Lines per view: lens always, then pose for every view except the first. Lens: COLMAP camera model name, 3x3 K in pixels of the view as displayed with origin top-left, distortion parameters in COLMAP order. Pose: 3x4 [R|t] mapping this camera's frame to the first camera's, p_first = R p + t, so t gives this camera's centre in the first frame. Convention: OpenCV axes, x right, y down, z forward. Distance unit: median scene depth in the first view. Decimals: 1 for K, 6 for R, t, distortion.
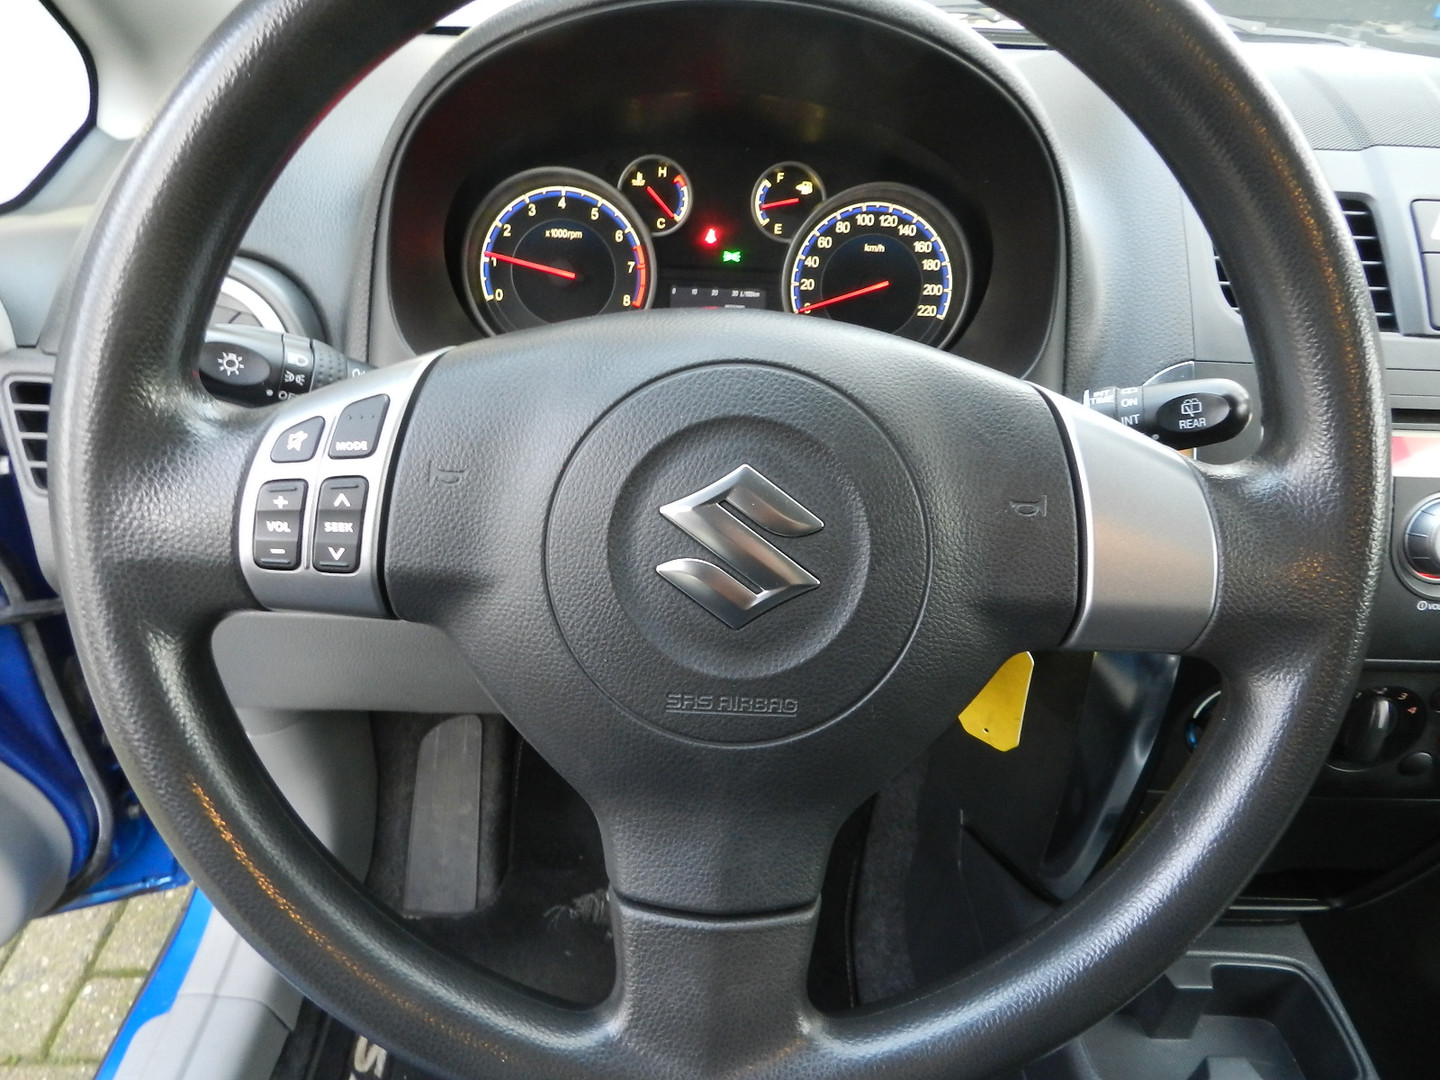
lens RADIAL K [[978.5, 0, 718.5], [0, 978.5, 545.8], [0, 0, 1]] dist [0.021066, -0.025921]
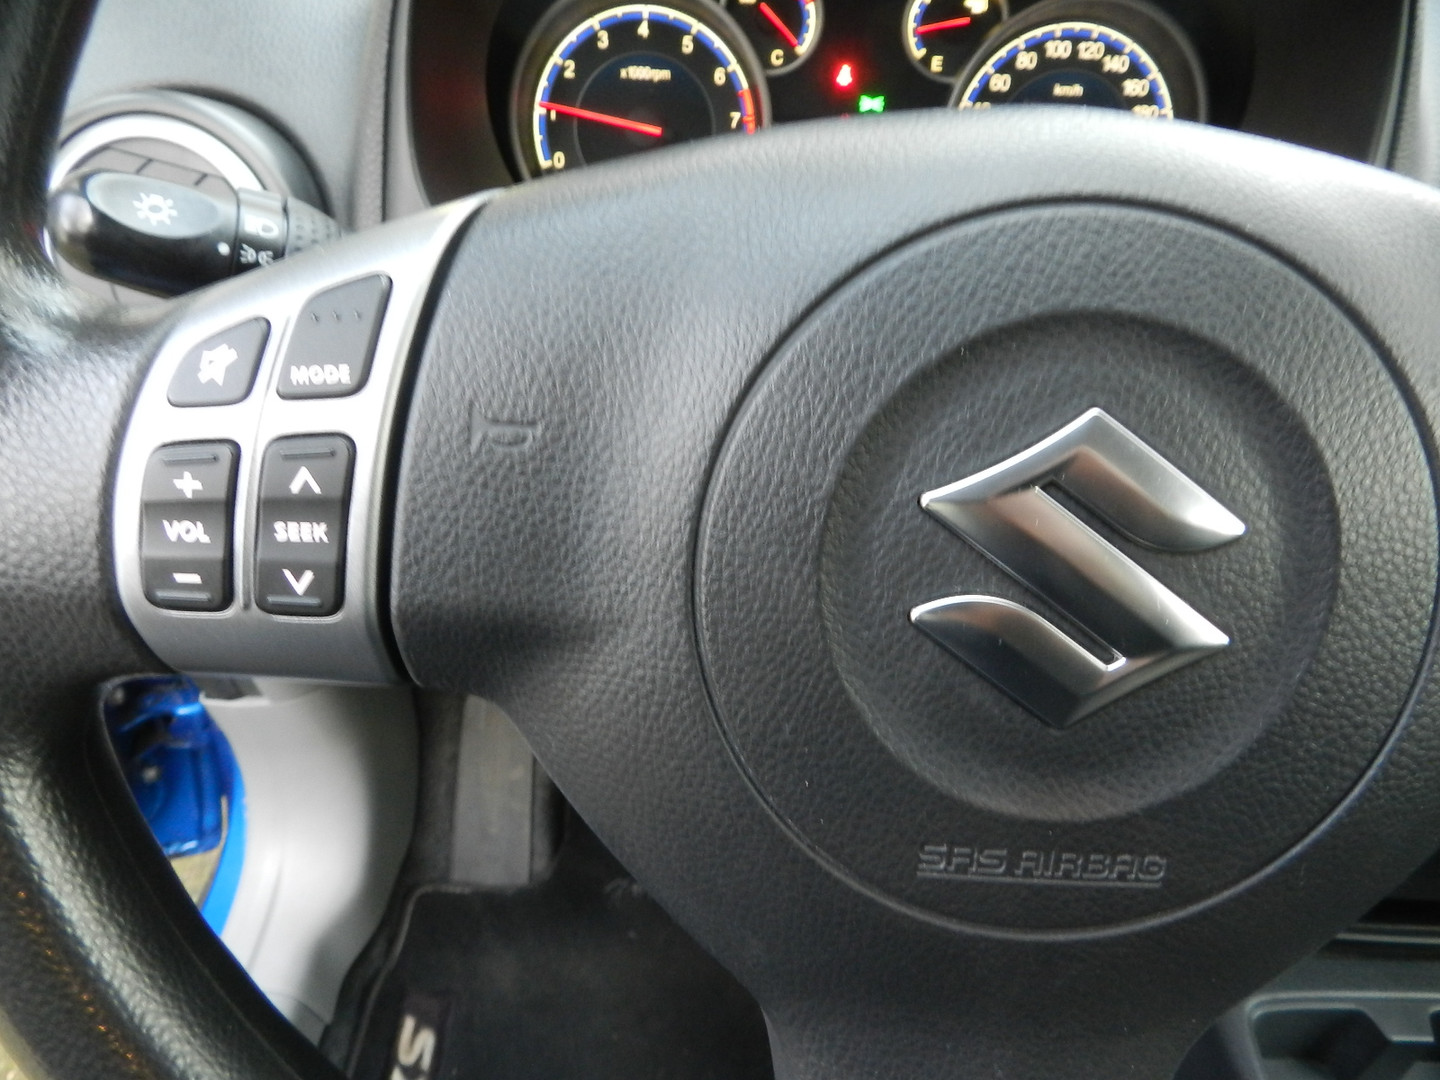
lens RADIAL K [[978.5, 0, 717.0], [0, 978.5, 530.6], [0, 0, 1]] dist [0.021066, -0.025921]
pose [[0.999117, 0.003989, -0.041830, -0.141003], [-0.001058, 0.997556, 0.069865, -0.054924], [0.042007, -0.069759, 0.996679, 0.478379]]
